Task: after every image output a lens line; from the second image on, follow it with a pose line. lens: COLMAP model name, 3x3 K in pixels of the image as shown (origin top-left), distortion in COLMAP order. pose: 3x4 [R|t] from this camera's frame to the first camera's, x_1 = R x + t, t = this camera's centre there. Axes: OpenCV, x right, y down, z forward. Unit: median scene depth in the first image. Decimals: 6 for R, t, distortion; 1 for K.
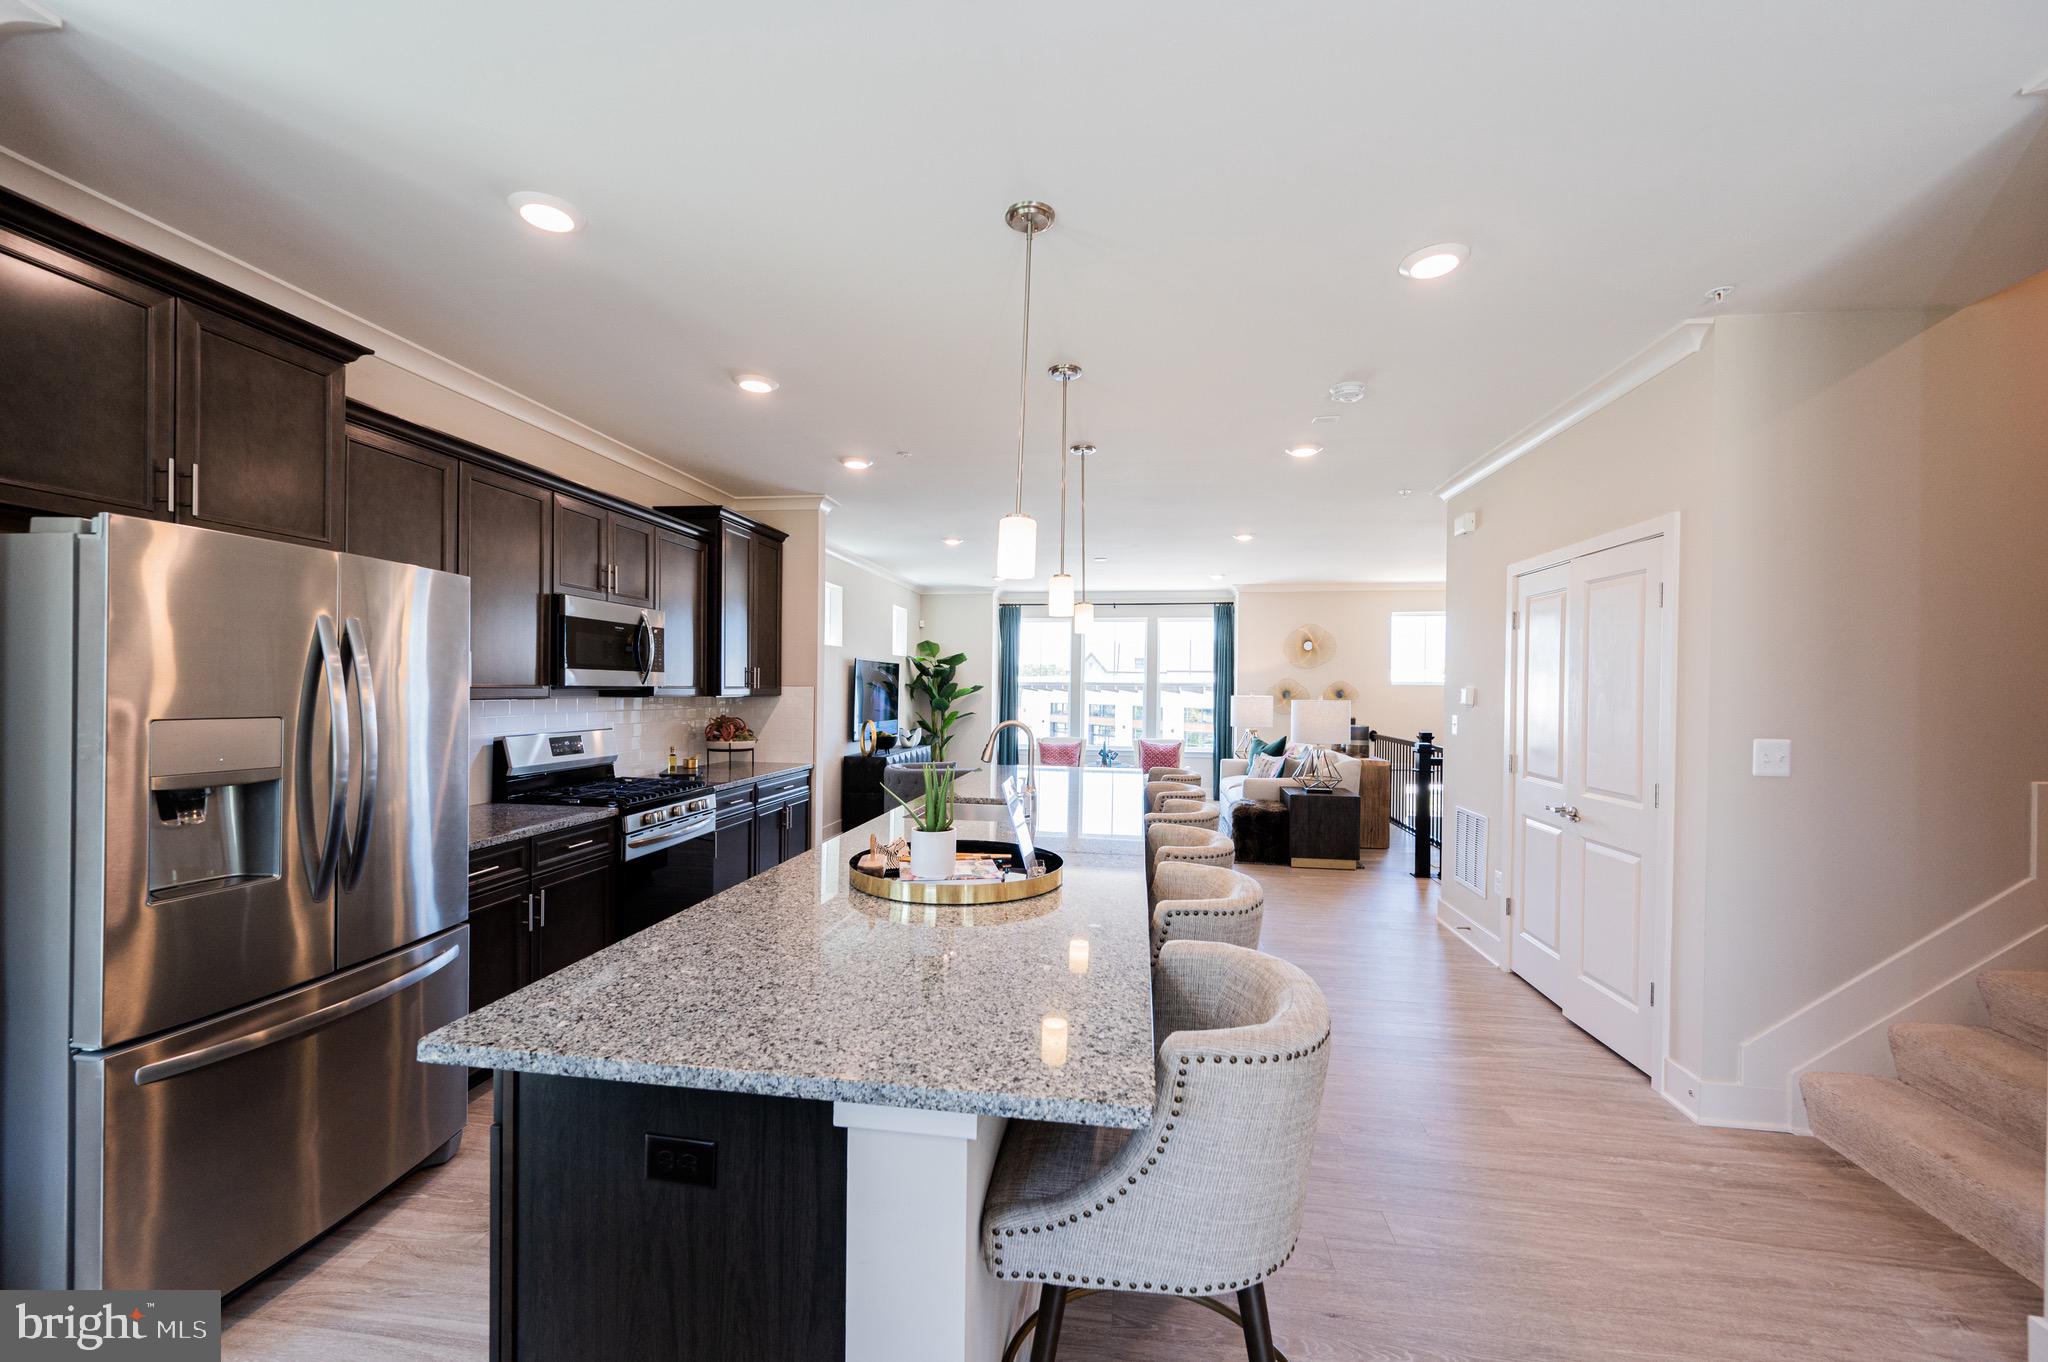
lens RADIAL K [[815.5, 0, 1018.9], [0, 815.5, 684.6], [0, 0, 1]] dist [-0.002220, -0.000757]
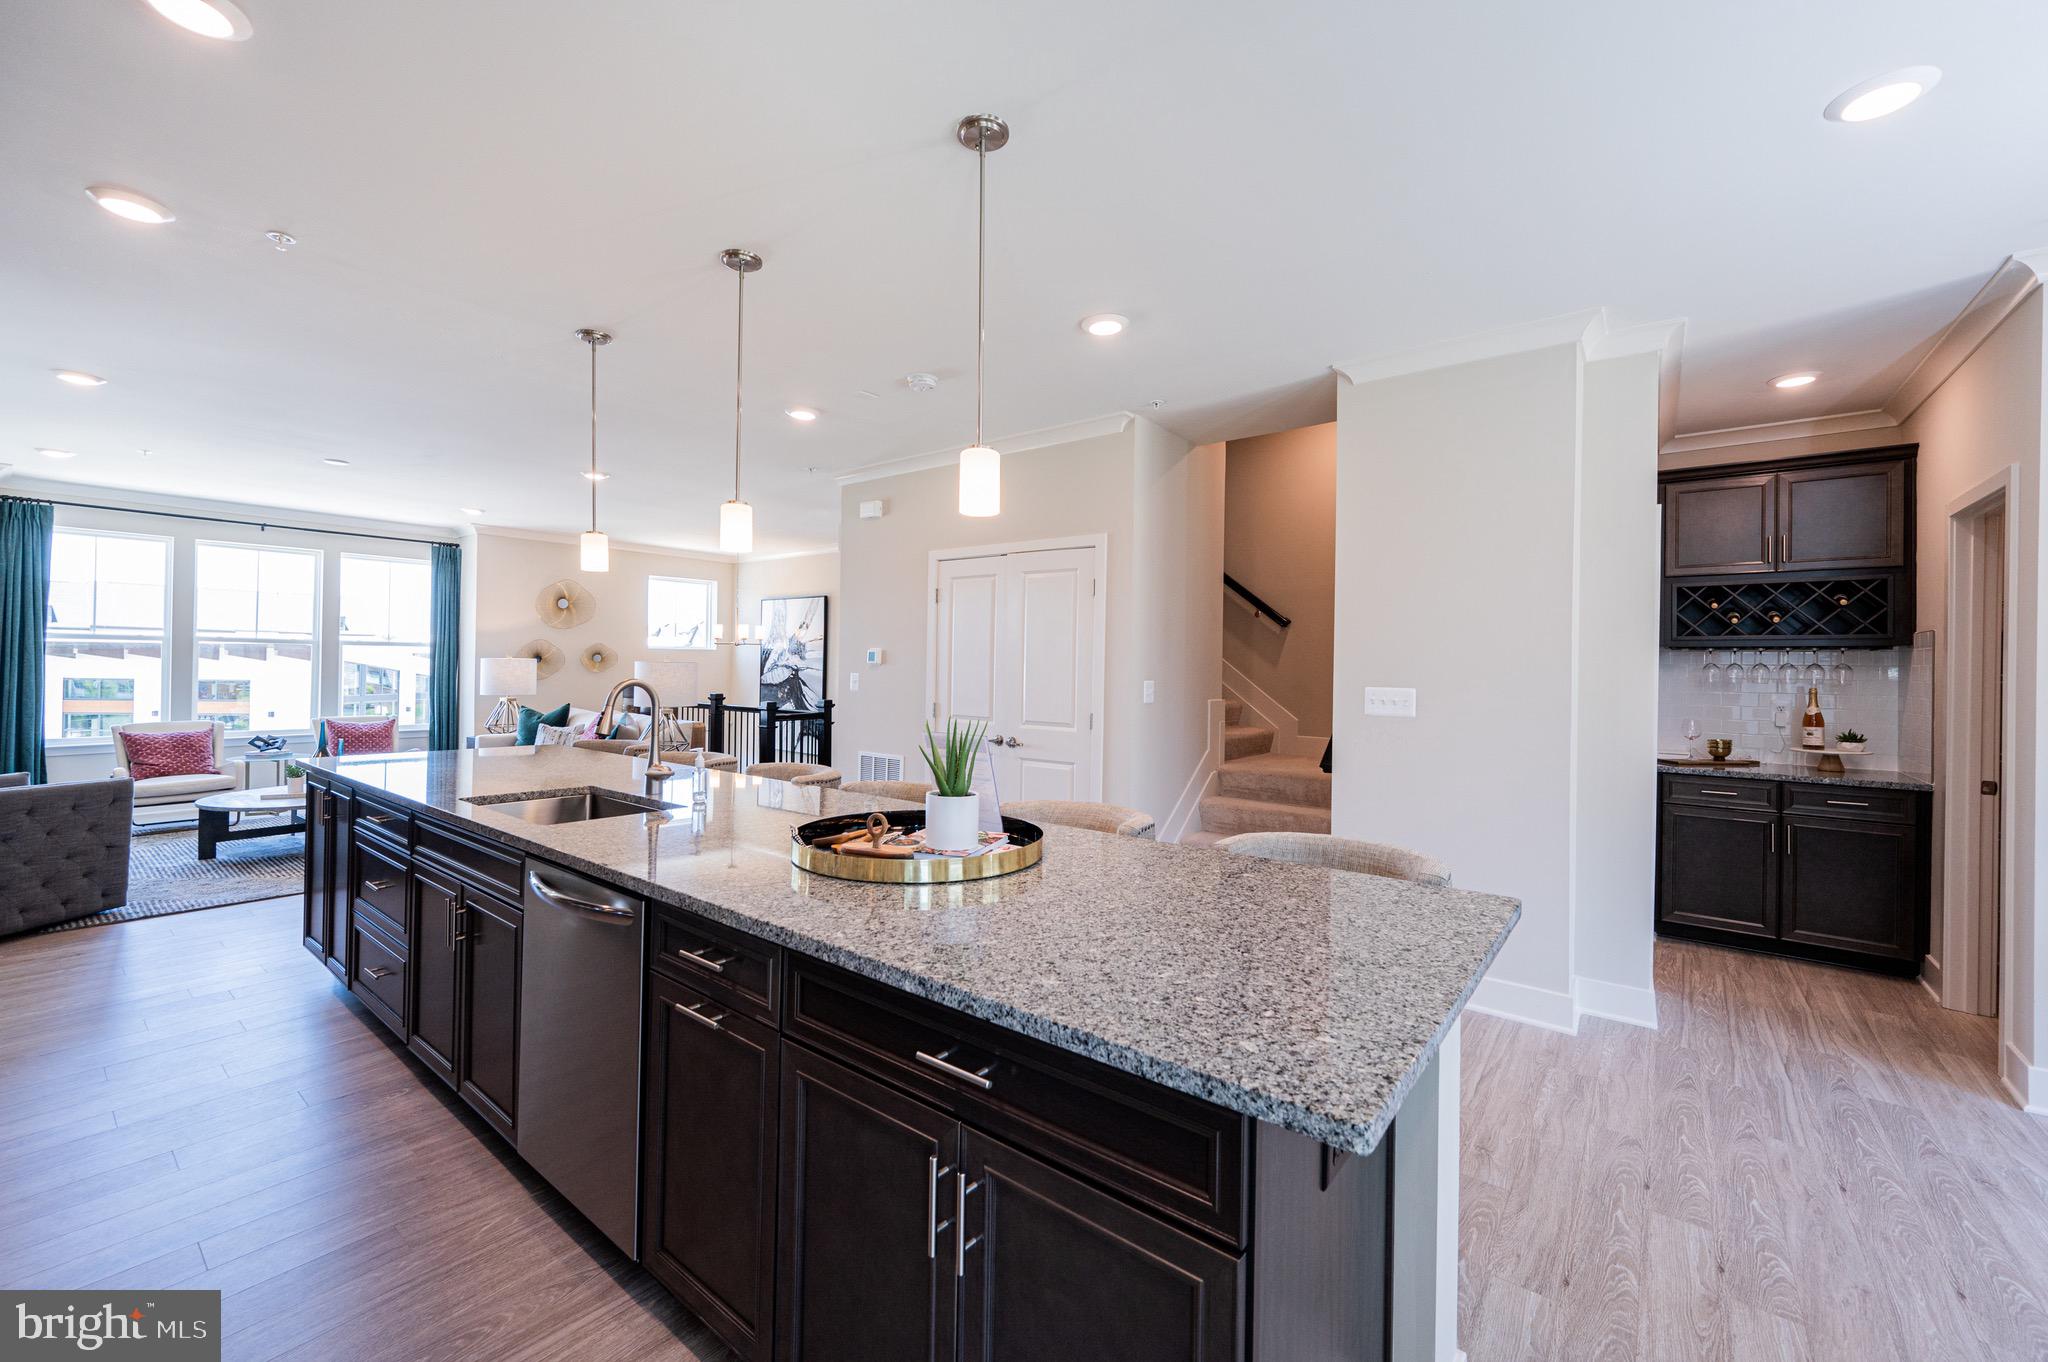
lens RADIAL K [[815.5, 0, 1017.9], [0, 815.5, 668.8], [0, 0, 1]] dist [-0.002220, -0.000757]
pose [[0.502185, -0.003328, 0.864754, -0.550279], [-0.013490, 0.999841, 0.011682, 0.022977], [-0.864655, -0.017532, 0.502060, 0.347195]]
